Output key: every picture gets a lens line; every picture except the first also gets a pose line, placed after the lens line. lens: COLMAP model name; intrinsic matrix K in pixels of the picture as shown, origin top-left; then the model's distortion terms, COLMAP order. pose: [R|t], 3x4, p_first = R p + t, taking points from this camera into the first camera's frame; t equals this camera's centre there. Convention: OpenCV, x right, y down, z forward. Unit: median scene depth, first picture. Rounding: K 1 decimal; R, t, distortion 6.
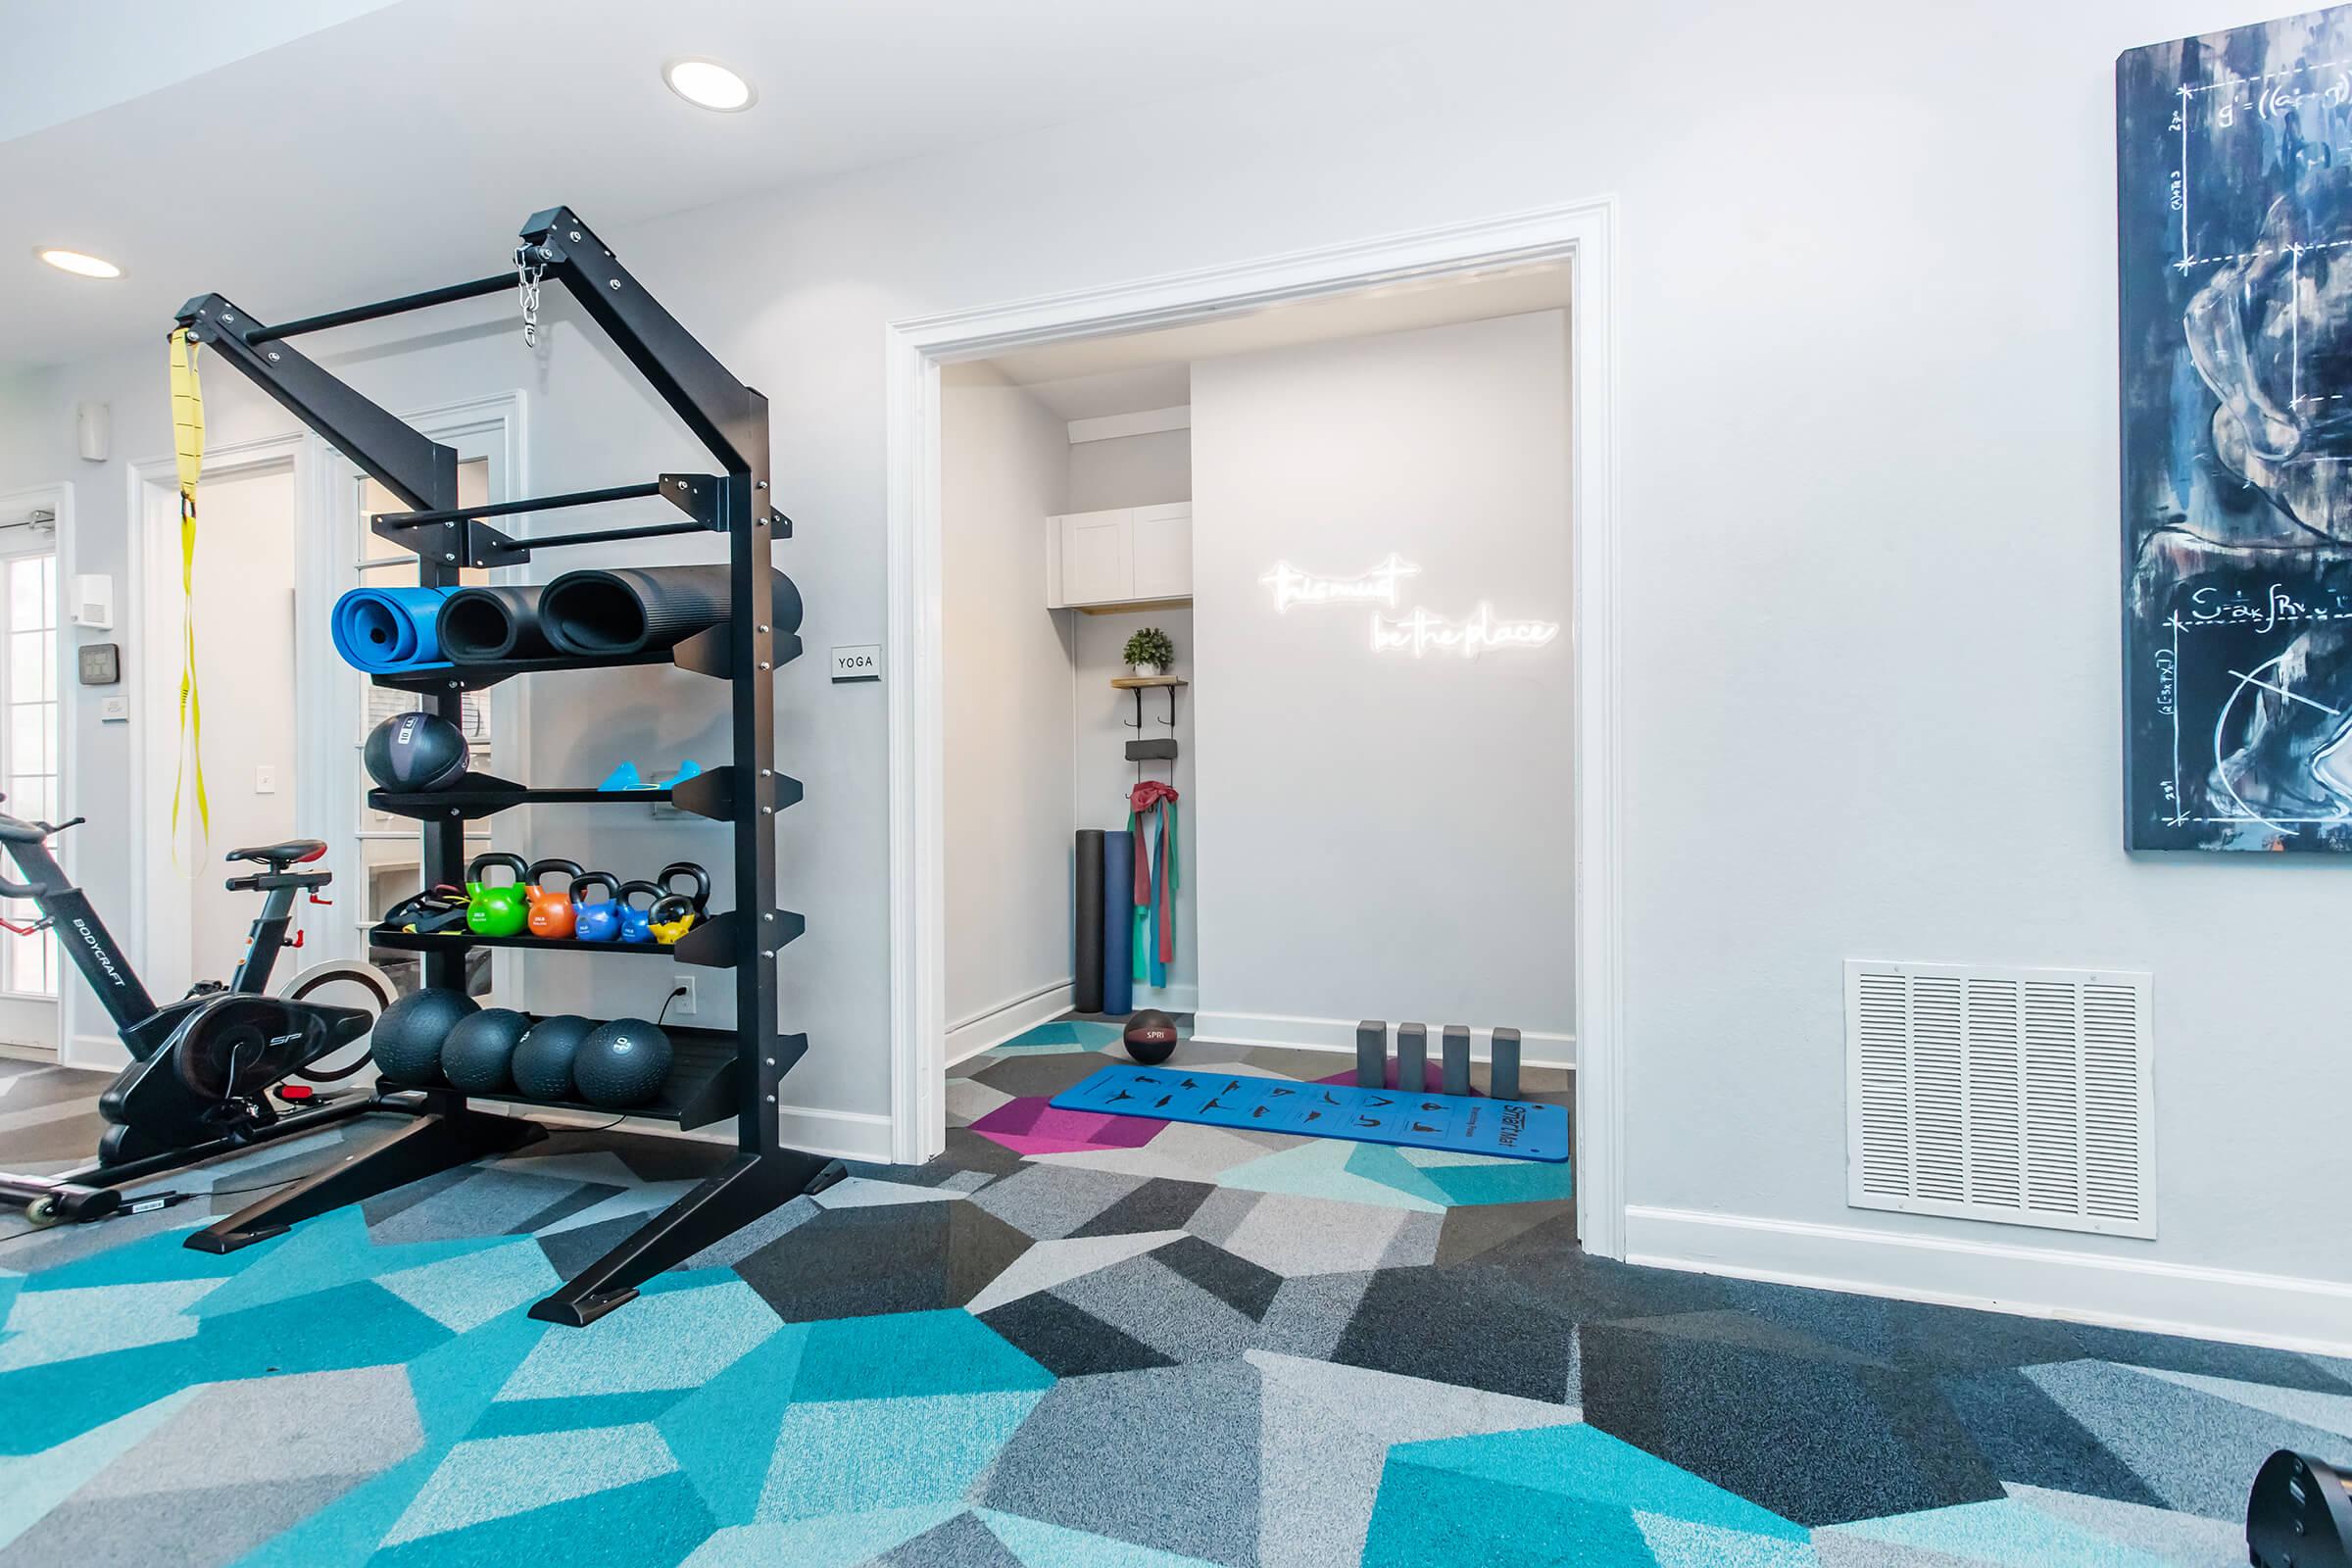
lens RADIAL K [[1104.5, 0, 1170.2], [0, 1104.5, 774.1], [0, 0, 1]] dist [-0.022445, 0.001168]
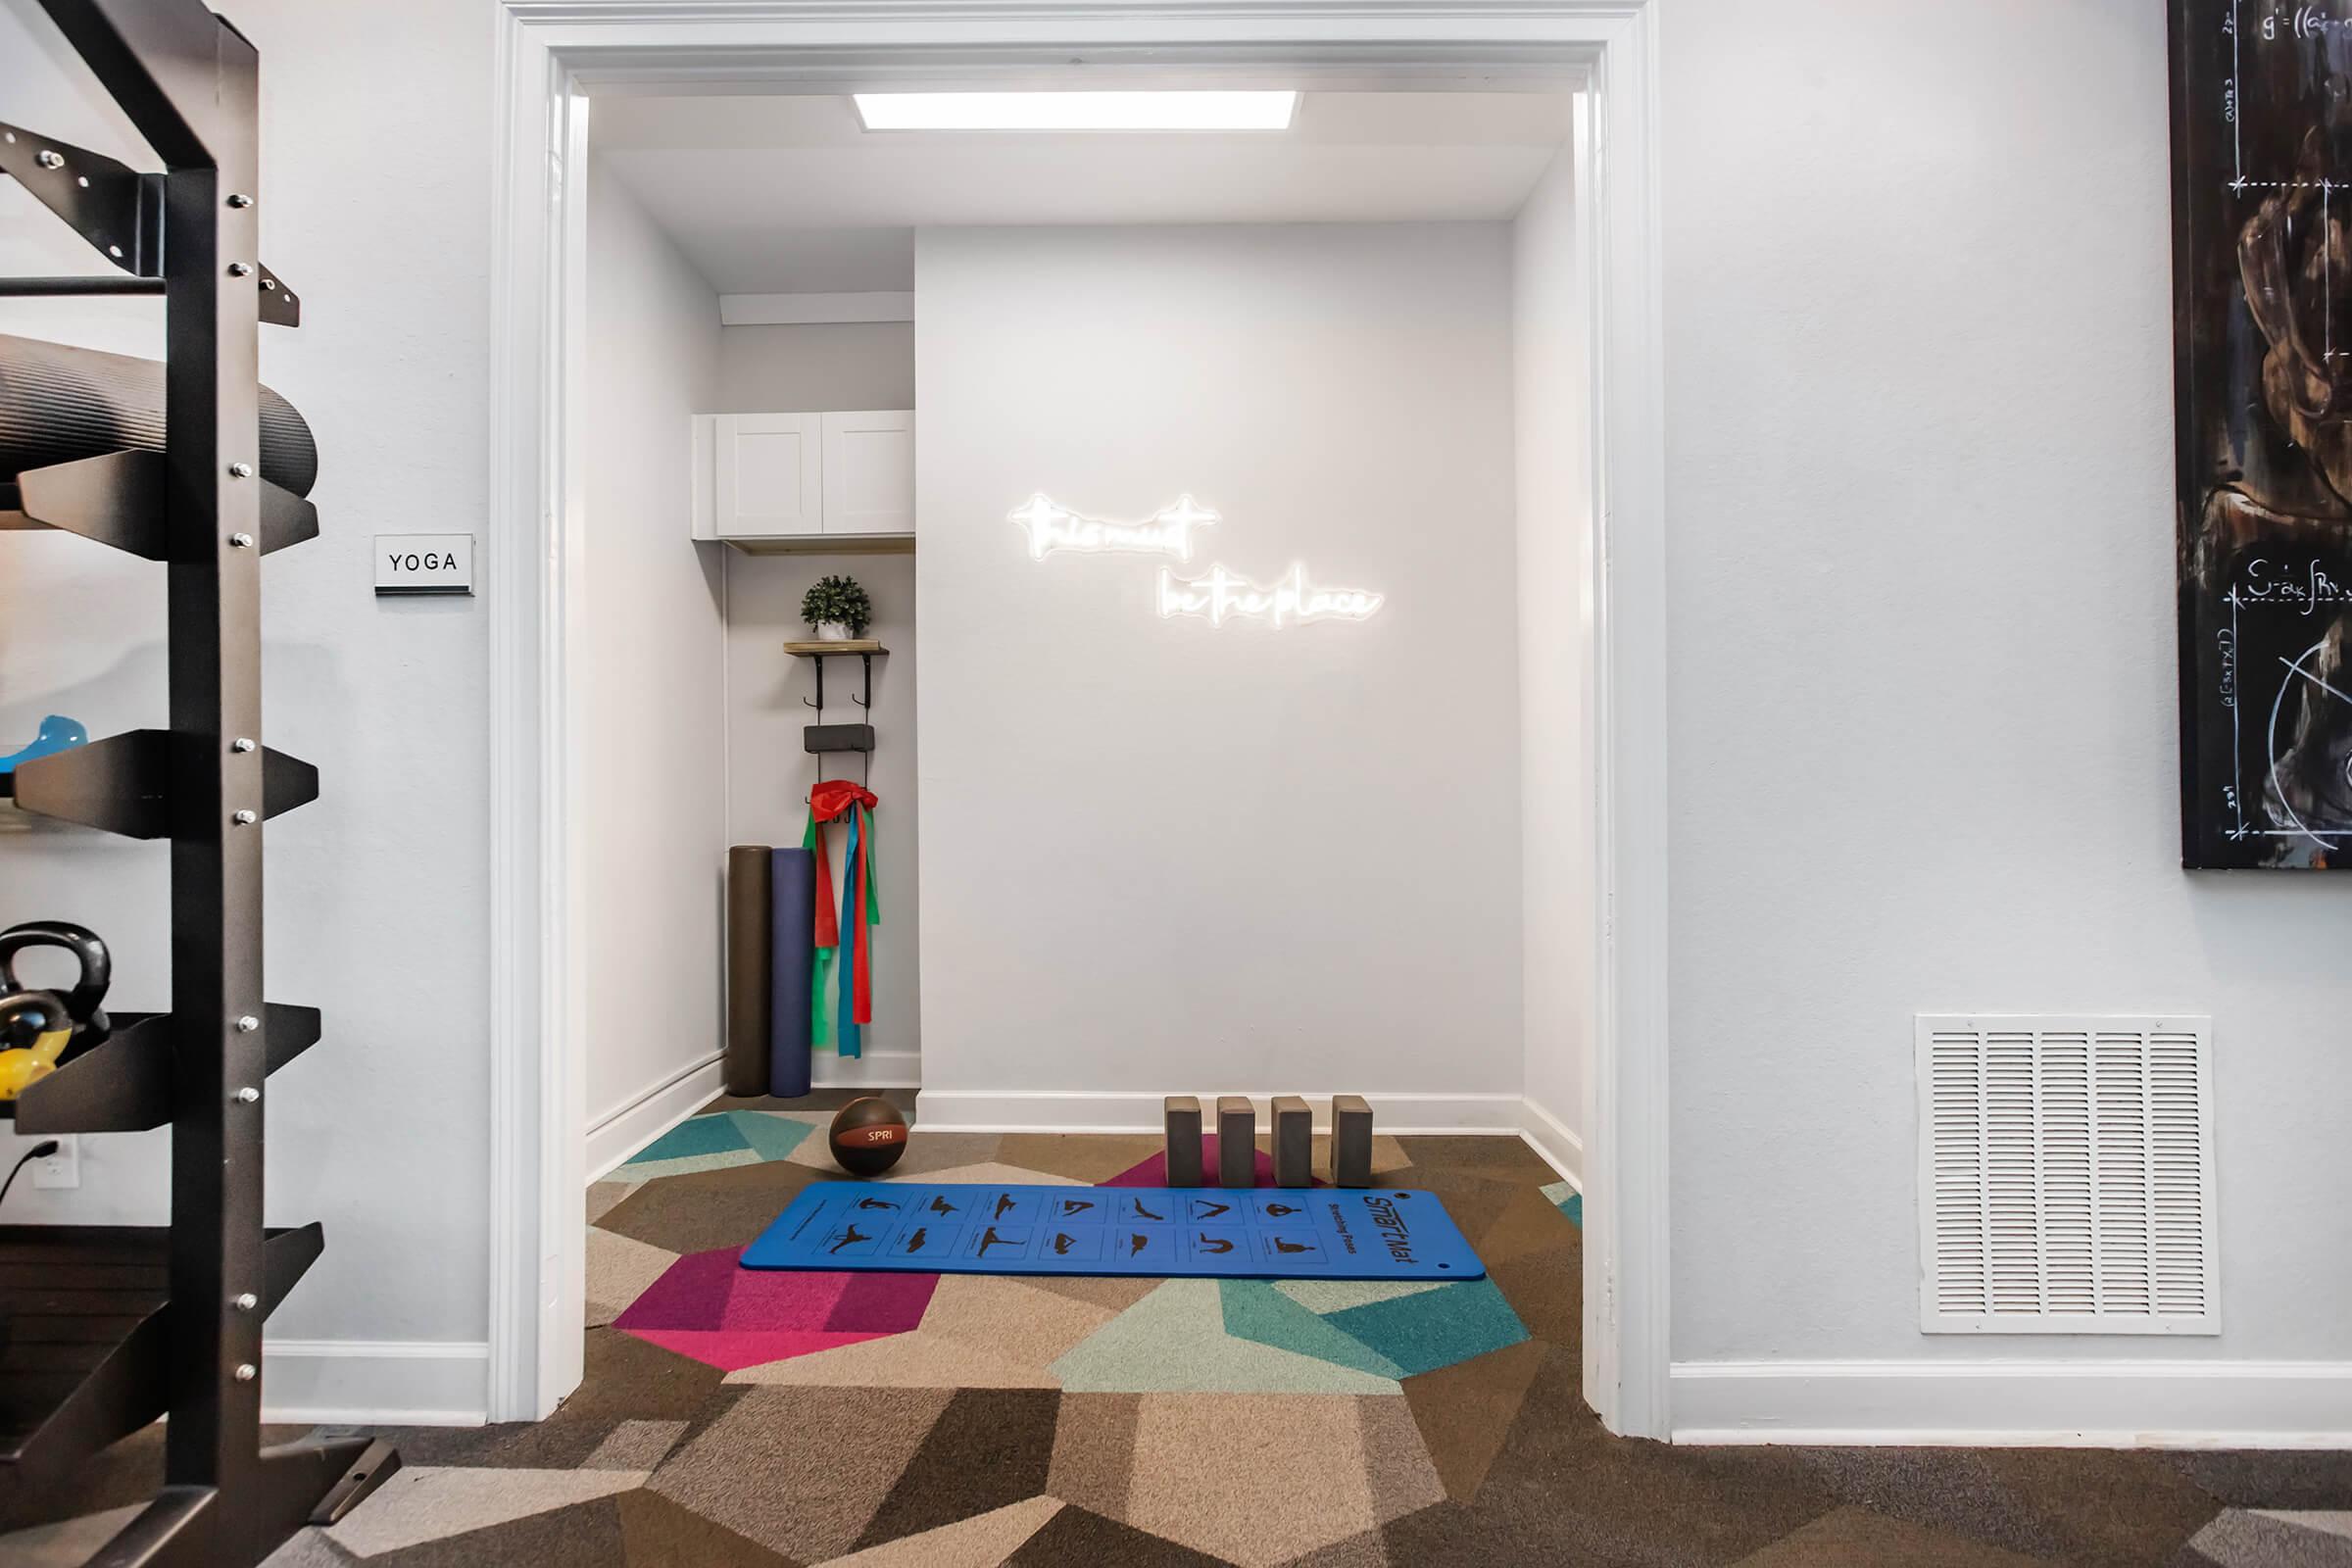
lens RADIAL K [[1190.5, 0, 1170.1], [0, 1190.5, 781.7], [0, 0, 1]] dist [0.000290, -0.003545]
pose [[0.945342, 0.011701, 0.325871, -0.124602], [-0.011773, 0.999929, -0.001751, 0.010944], [-0.325869, -0.002181, 0.945412, 0.296142]]
